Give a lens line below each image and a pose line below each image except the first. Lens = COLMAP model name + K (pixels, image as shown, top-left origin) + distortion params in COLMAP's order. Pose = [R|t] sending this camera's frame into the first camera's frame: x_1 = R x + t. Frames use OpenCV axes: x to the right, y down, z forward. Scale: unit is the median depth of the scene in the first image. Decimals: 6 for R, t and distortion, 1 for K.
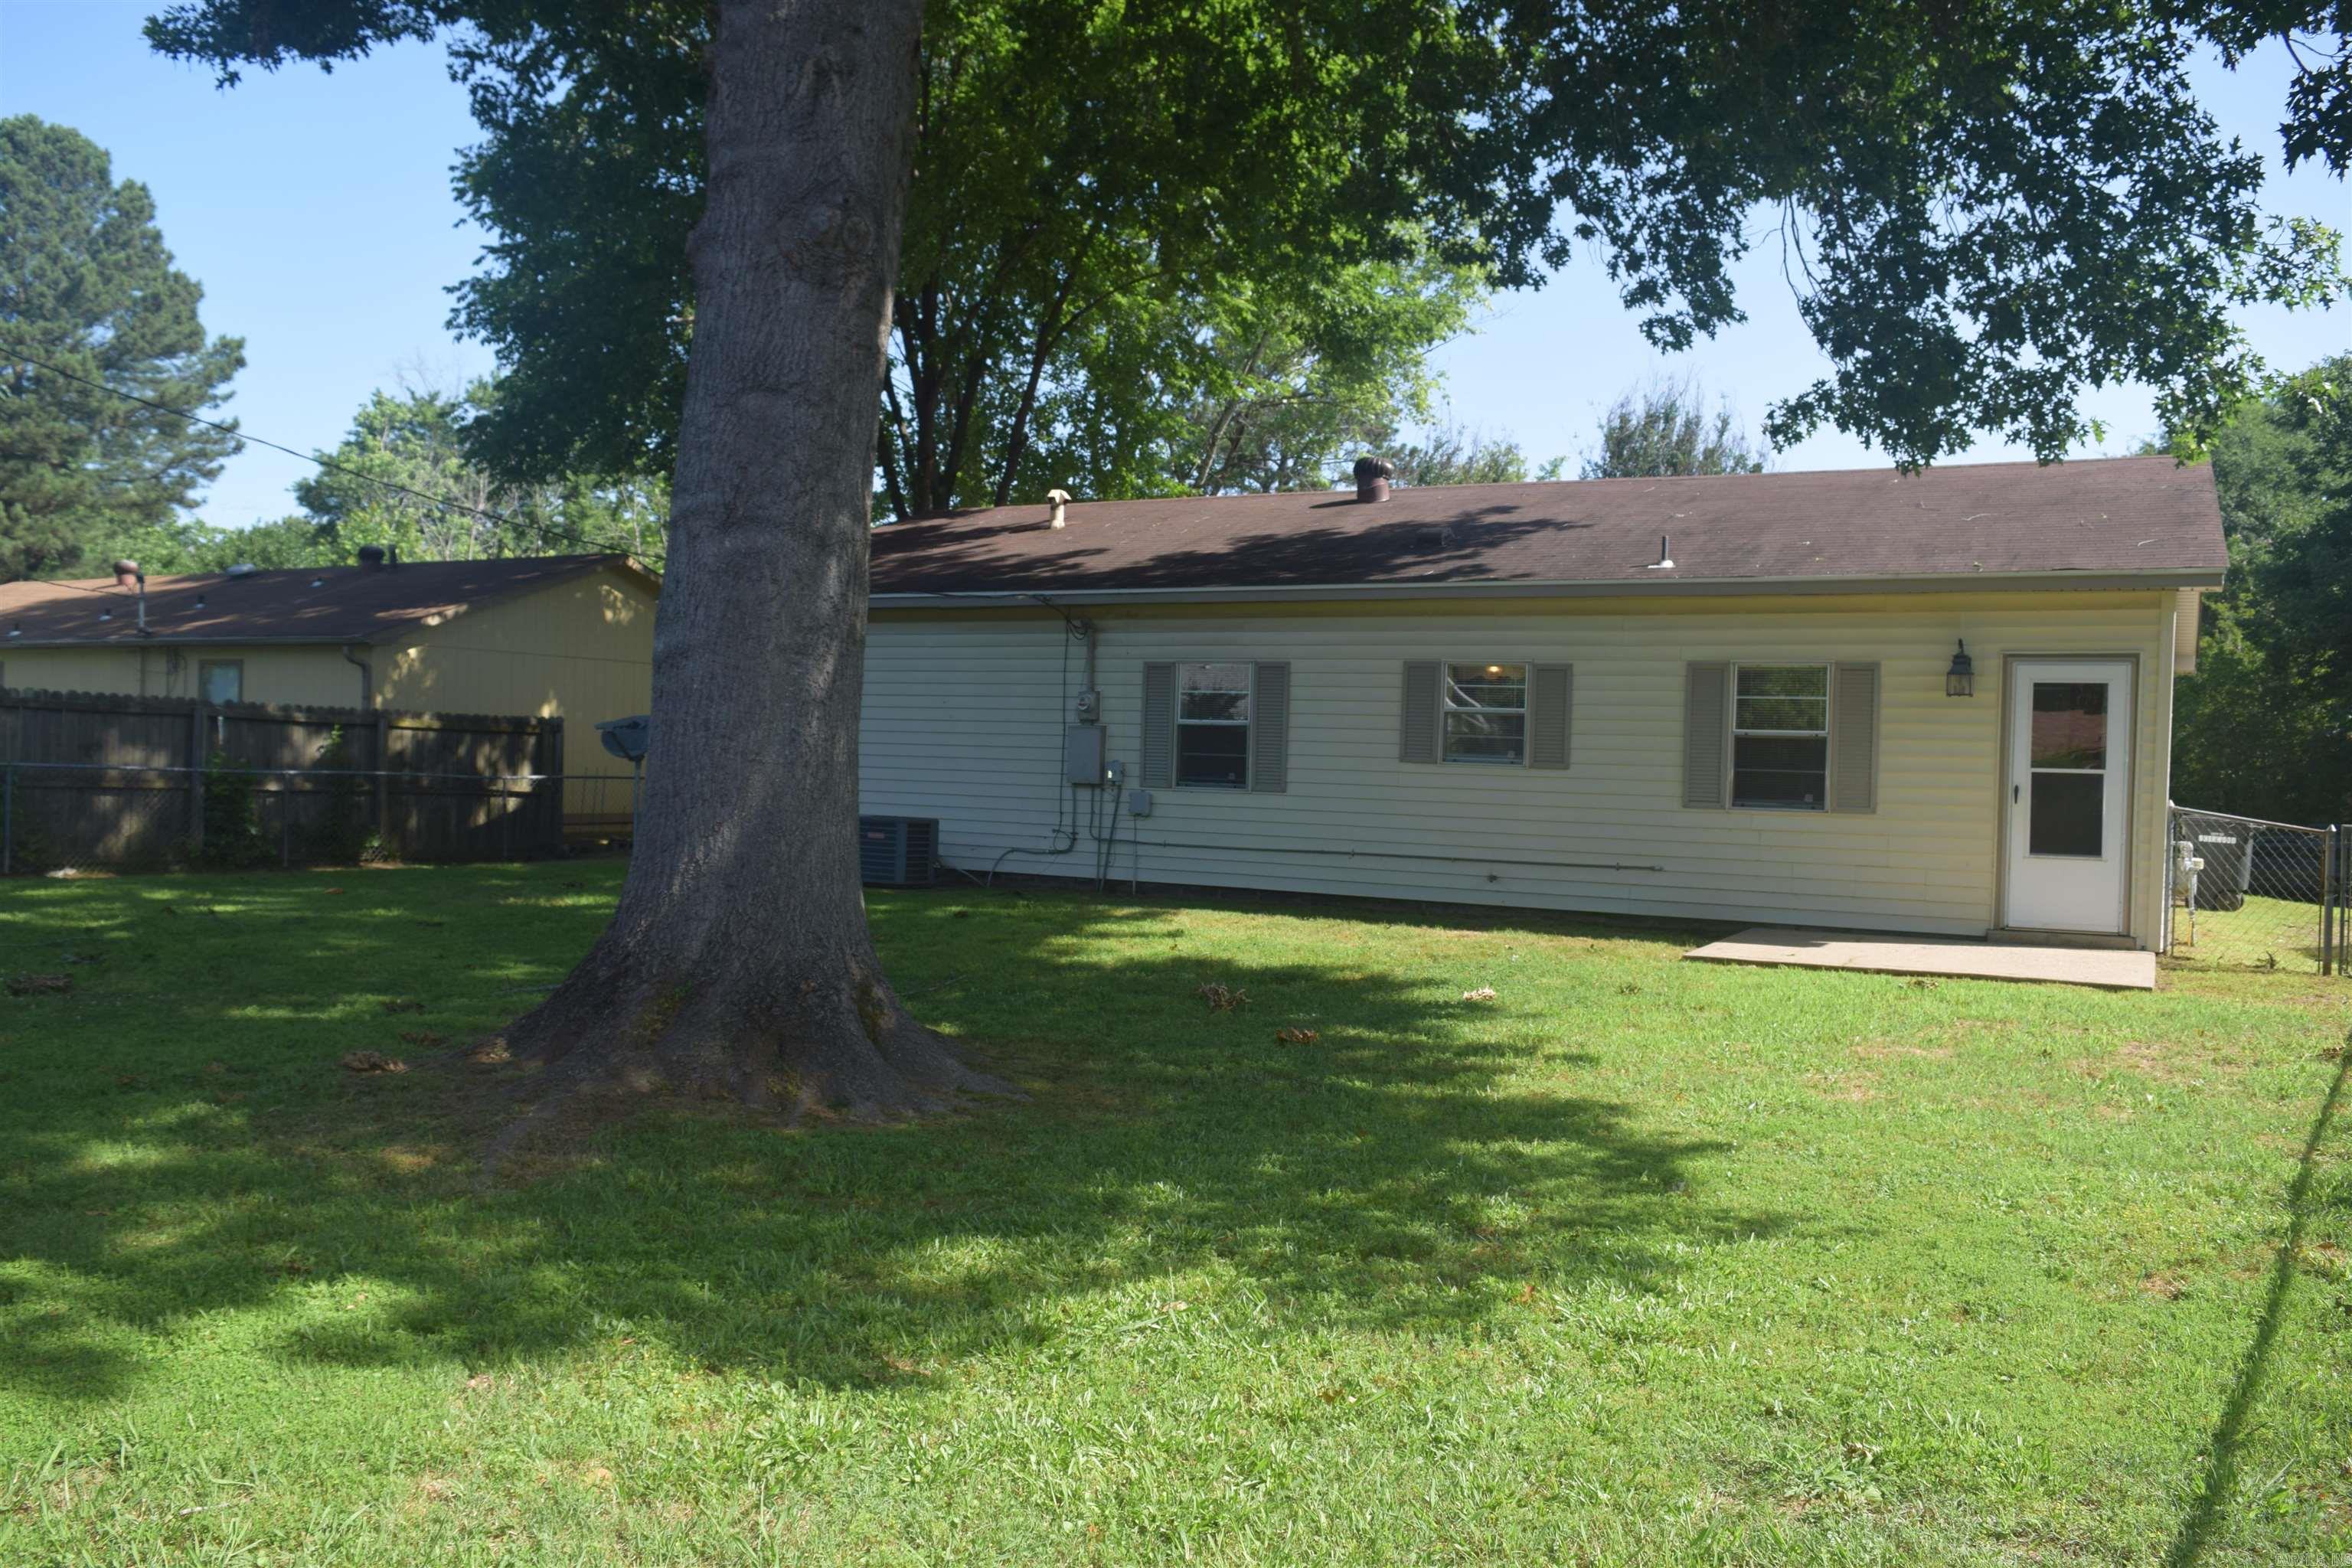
lens RADIAL K [[1886.8, 0, 1189.5], [0, 1886.8, 774.8], [0, 0, 1]] dist [-0.080578, 0.017686]
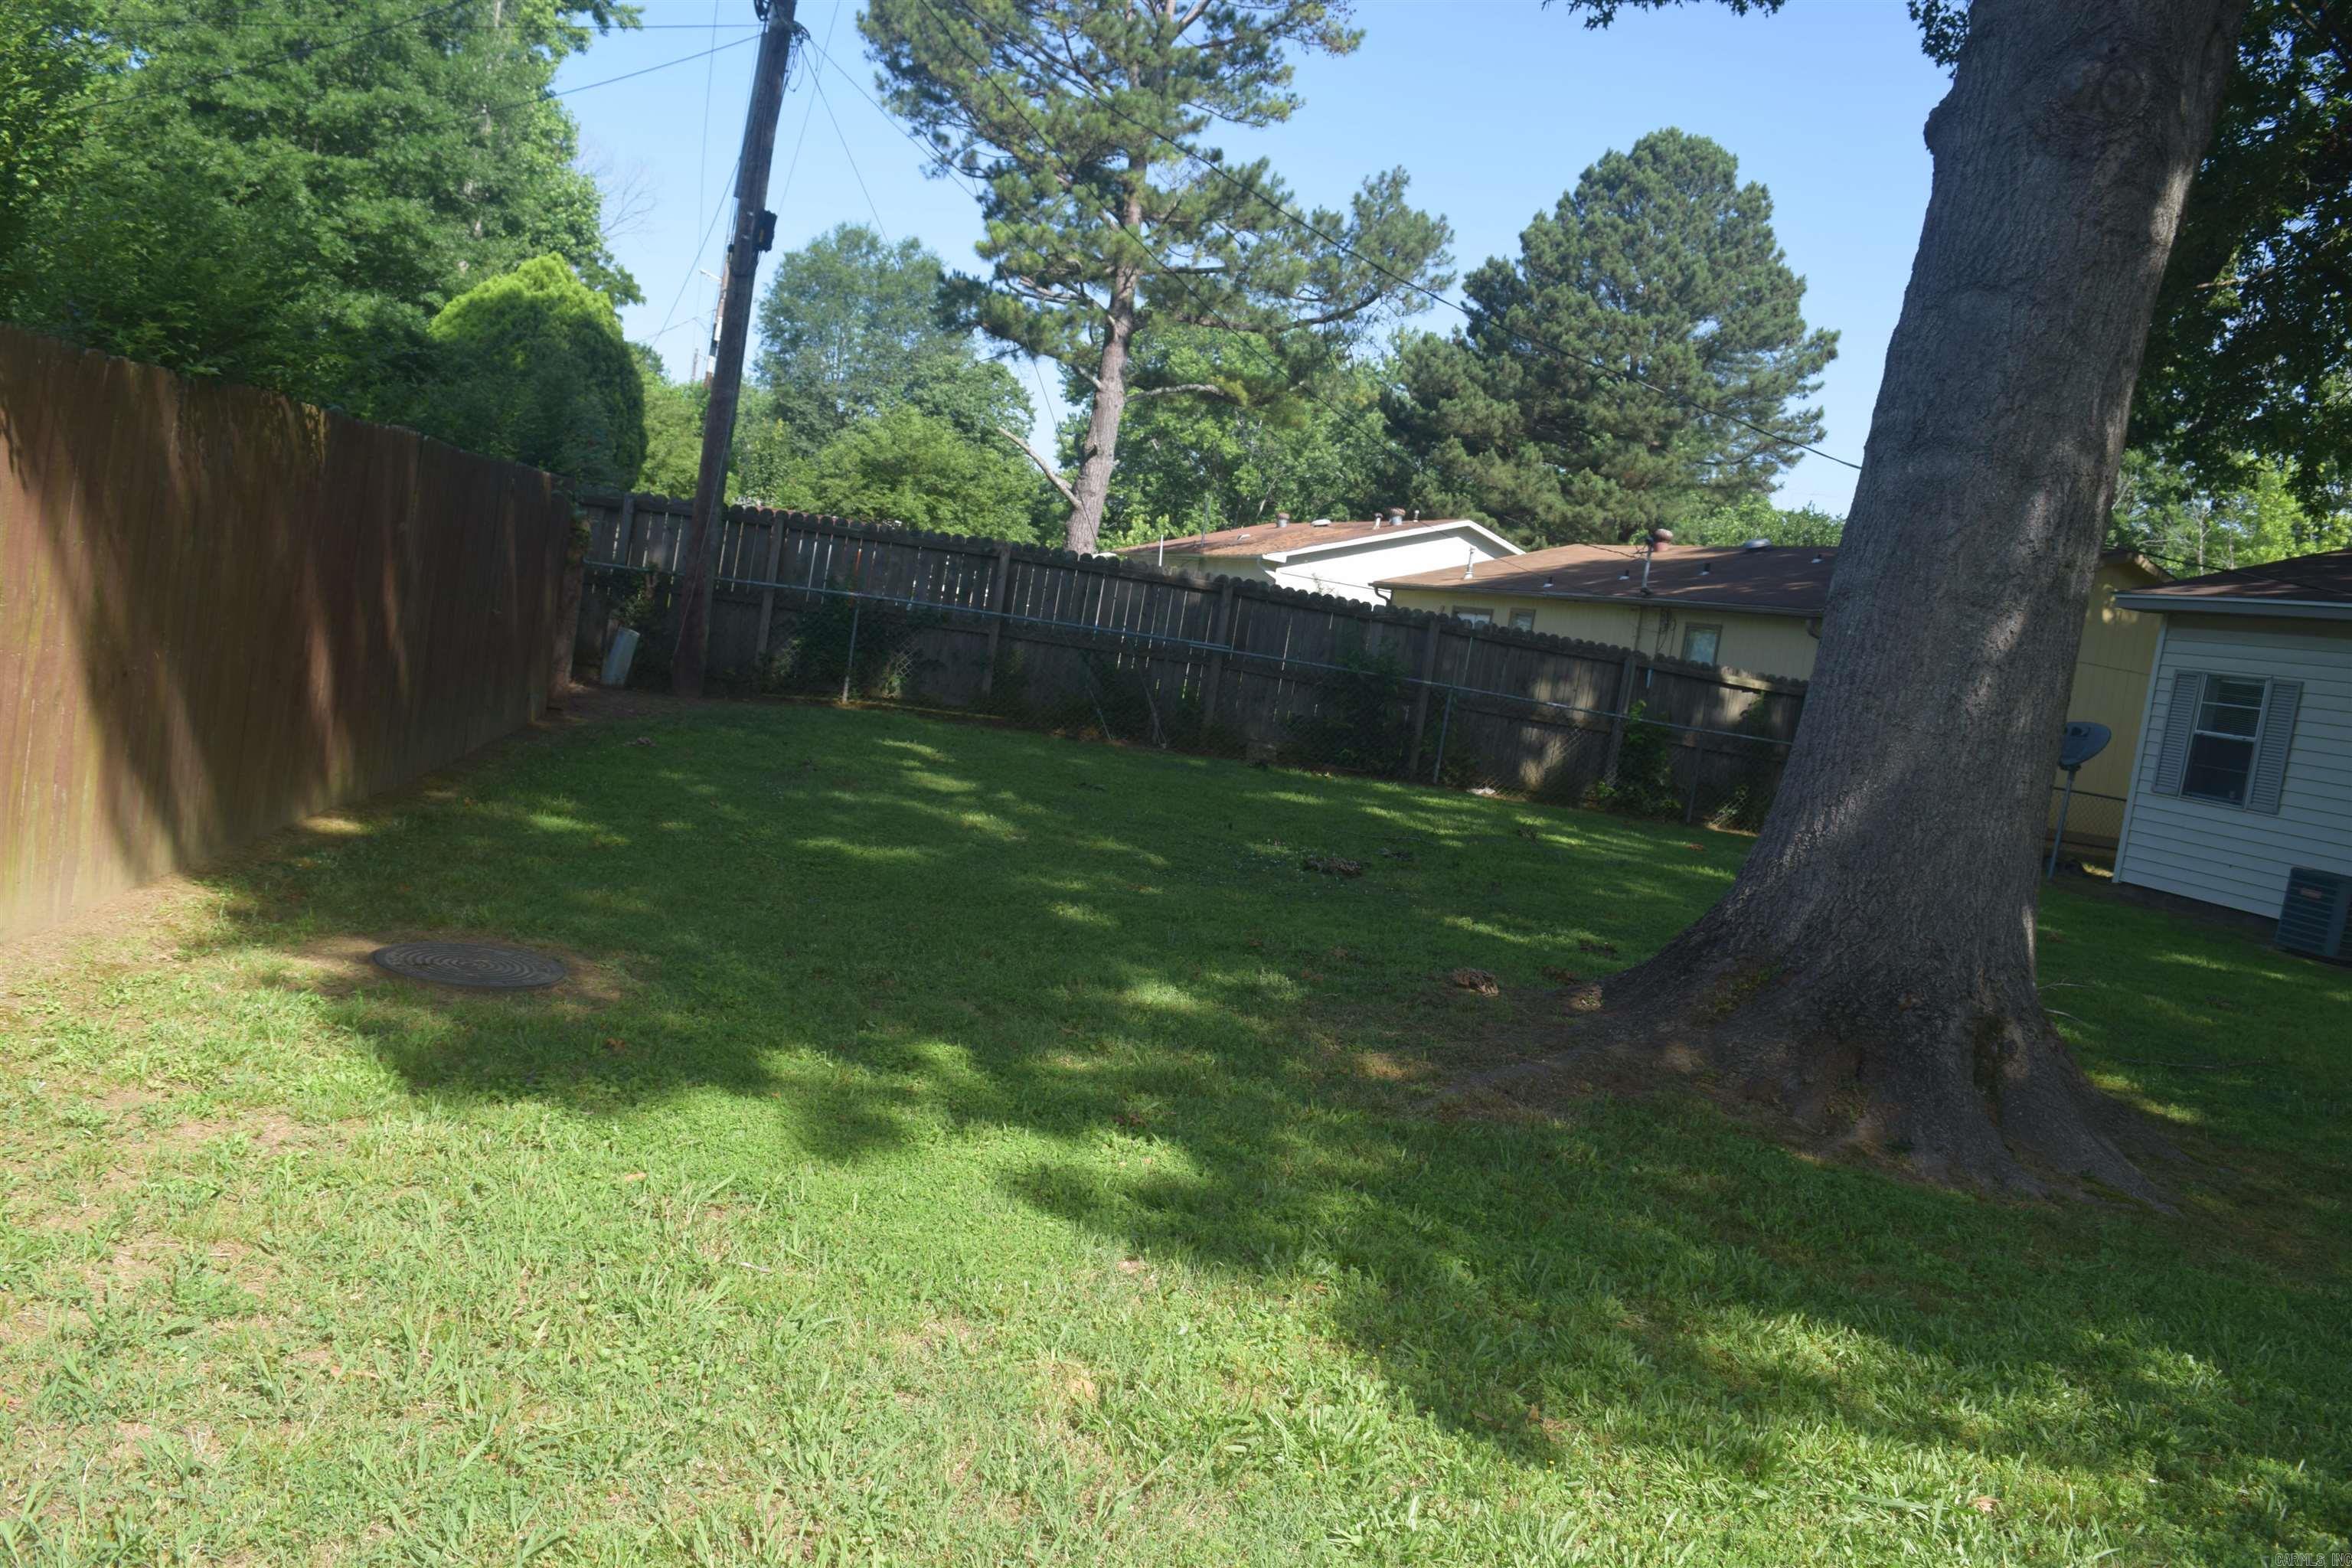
lens RADIAL K [[1886.8, 0, 1189.5], [0, 1886.8, 774.8], [0, 0, 1]] dist [-0.080578, 0.017686]
pose [[0.670707, 0.136377, -0.729077, 0.039757], [-0.141562, 0.988419, 0.054660, 0.003205], [0.728088, 0.066549, 0.682246, 0.047032]]
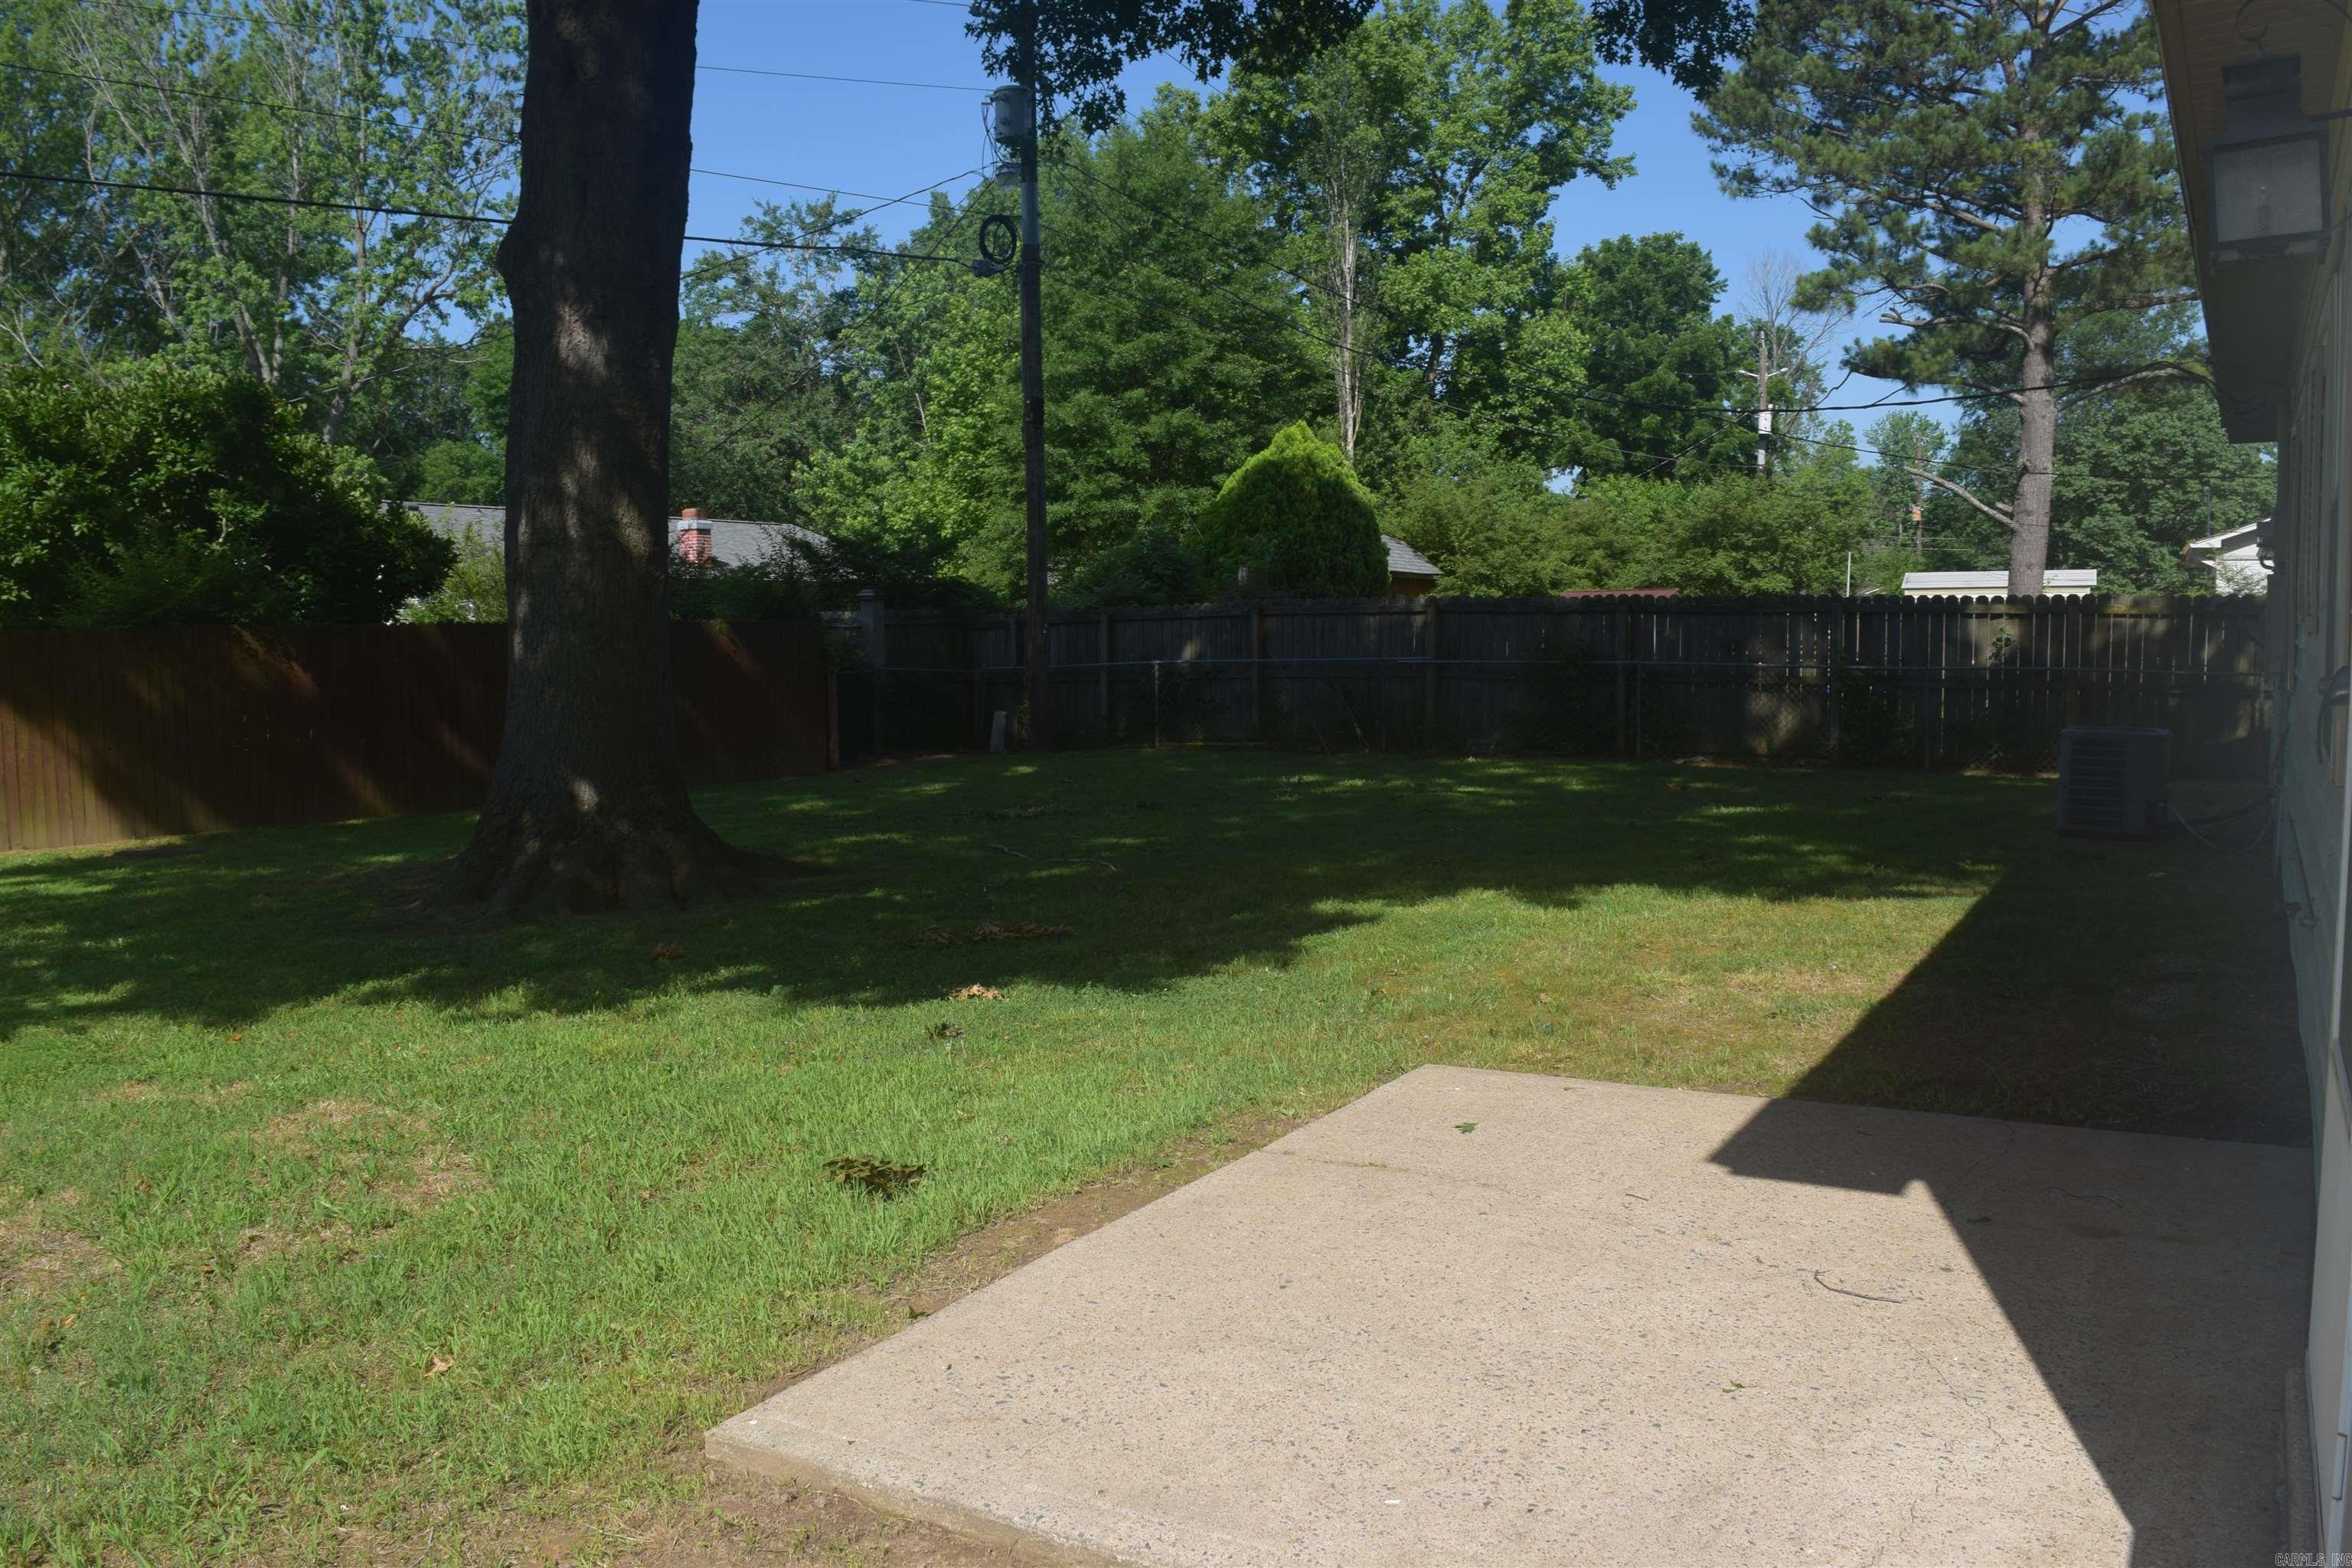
lens RADIAL K [[1886.8, 0, 1189.5], [0, 1886.8, 774.8], [0, 0, 1]] dist [-0.080578, 0.017686]
pose [[-0.039595, 0.051347, -0.997896, 0.240630], [0.000203, 0.998679, 0.051379, 0.001367], [0.999216, 0.001832, -0.039553, 0.332124]]
